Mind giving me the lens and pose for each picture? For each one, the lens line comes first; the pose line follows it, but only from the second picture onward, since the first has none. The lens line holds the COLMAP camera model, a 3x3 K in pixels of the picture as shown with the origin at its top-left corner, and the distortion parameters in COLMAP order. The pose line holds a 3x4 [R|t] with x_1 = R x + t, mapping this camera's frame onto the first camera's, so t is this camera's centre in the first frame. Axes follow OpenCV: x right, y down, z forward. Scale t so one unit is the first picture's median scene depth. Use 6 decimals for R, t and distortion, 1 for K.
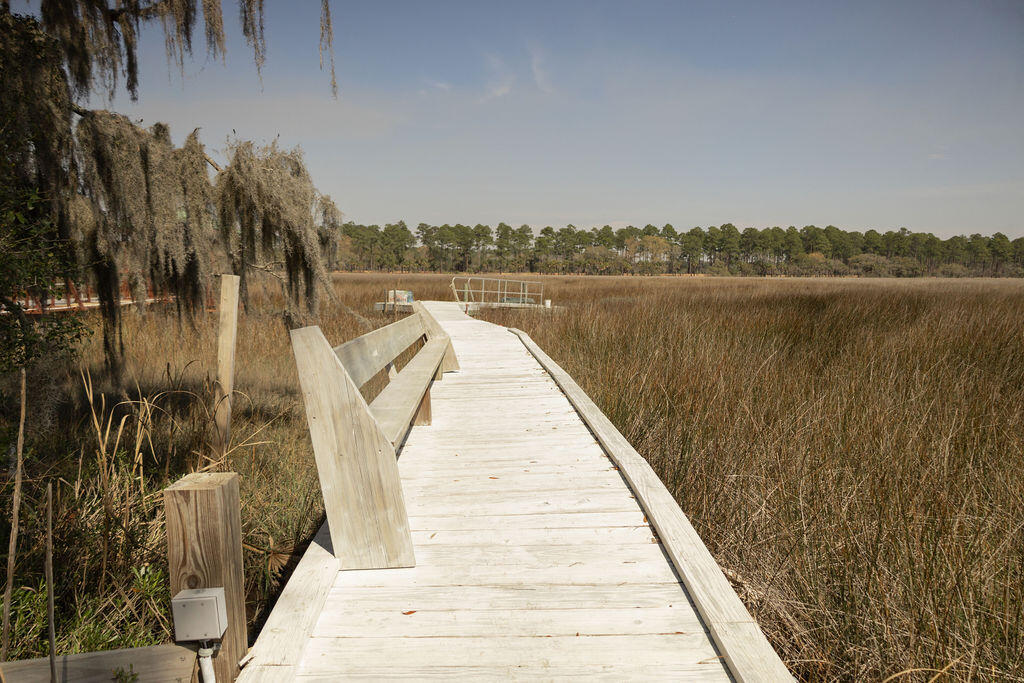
lens RADIAL K [[656.3, 0, 512.0], [0, 656.3, 341.5], [0, 0, 1]] dist [-0.013593, 0.001707]
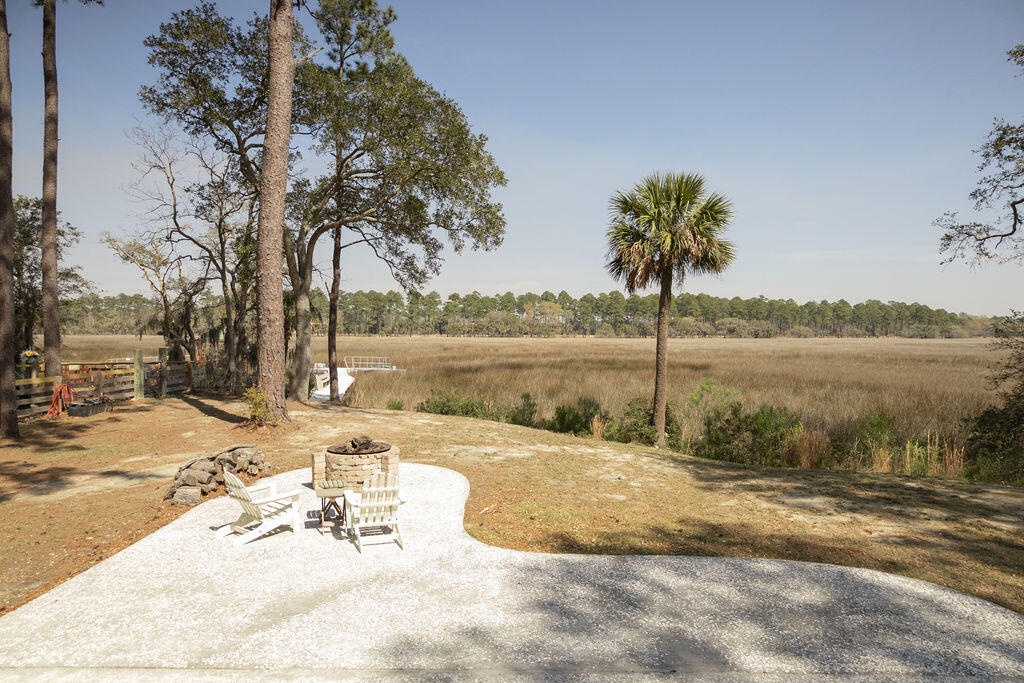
lens RADIAL K [[663.9, 0, 510.8], [0, 663.9, 338.7], [0, 0, 1]] dist [0.000567, 0.003017]
pose [[0.992863, -0.003652, 0.119206, 0.015247], [0.014684, 0.995669, -0.091805, 0.004616], [-0.118355, 0.092900, 0.988616, -0.105279]]
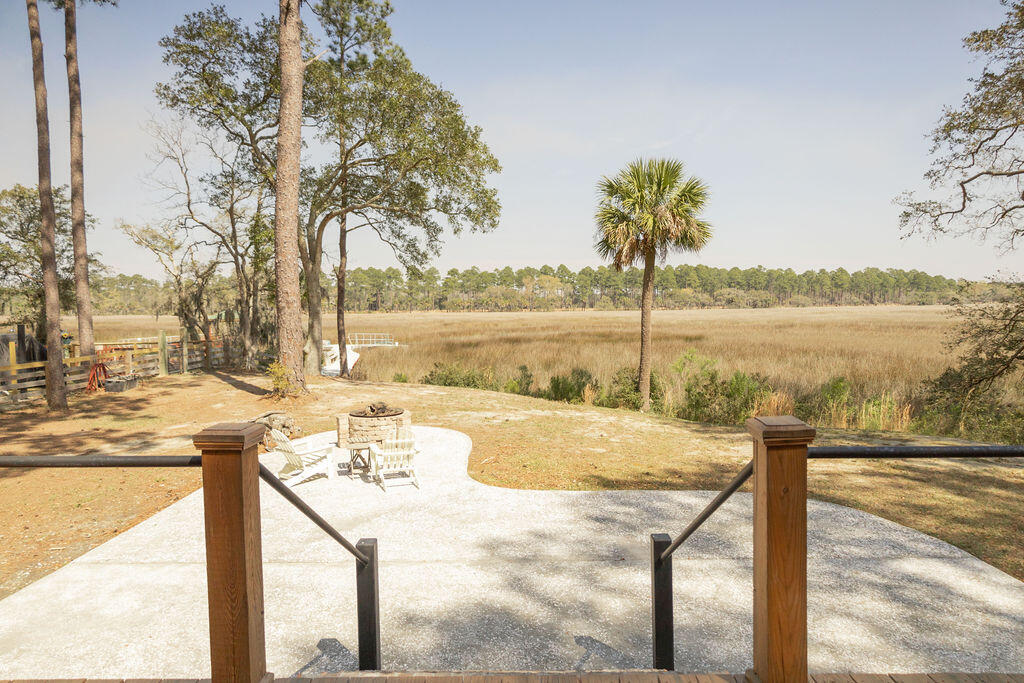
lens RADIAL K [[663.9, 0, 510.8], [0, 663.9, 338.7], [0, 0, 1]] dist [0.000567, 0.003017]
pose [[0.992595, -0.026020, 0.118652, 0.014916], [0.032520, 0.998056, -0.053171, 0.004961], [-0.117038, 0.056636, 0.991511, -0.110951]]
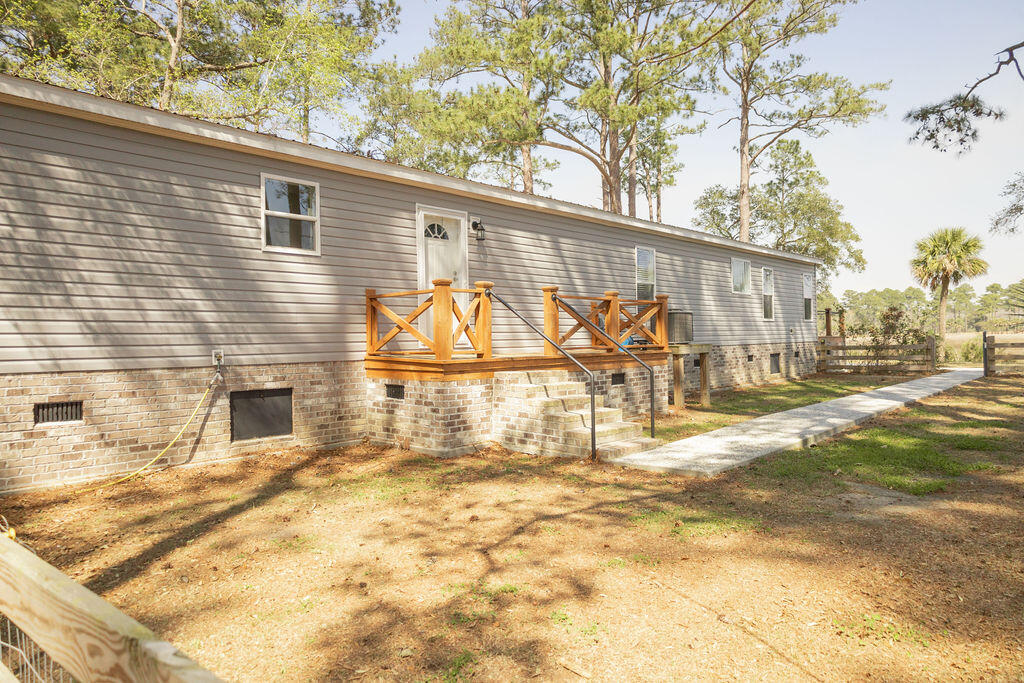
lens RADIAL K [[663.9, 0, 510.8], [0, 663.9, 338.7], [0, 0, 1]] dist [0.000567, 0.003017]
pose [[0.812835, -0.031701, -0.581630, 0.043827], [-0.029048, 0.995070, -0.094829, 0.017633], [0.581769, 0.093976, 0.807907, -0.190442]]
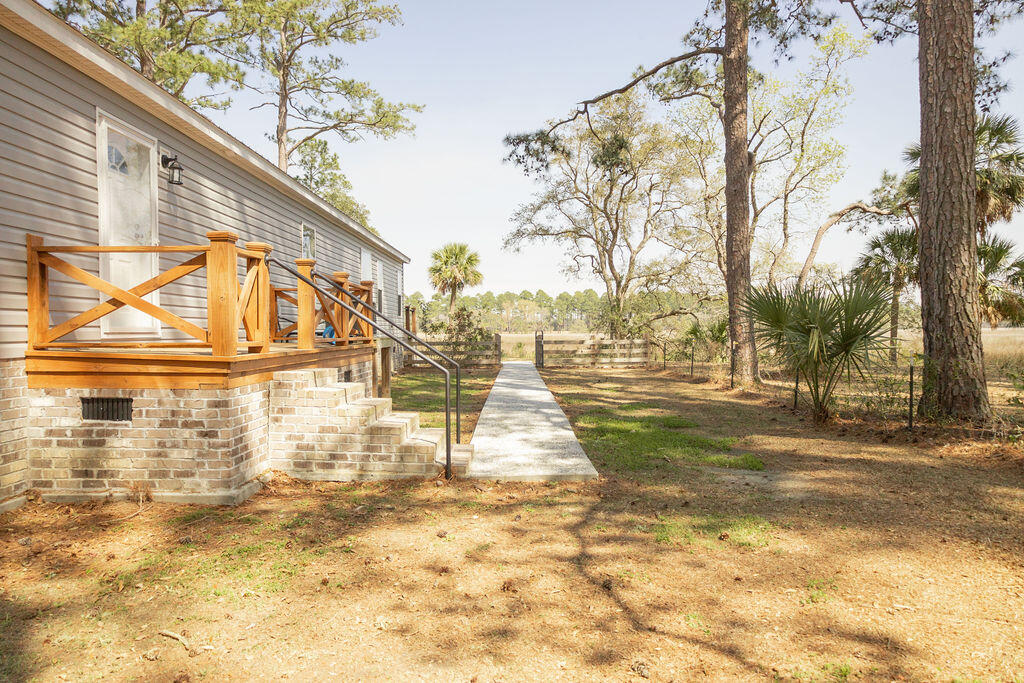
lens RADIAL K [[665.3, 0, 520.1], [0, 665.3, 341.6], [0, 0, 1]] dist [0.002870, 0.000657]
pose [[0.991790, -0.018445, 0.126537, 0.033658], [0.029372, 0.995945, -0.085034, 0.017422], [-0.124455, 0.088052, 0.988311, -0.188992]]
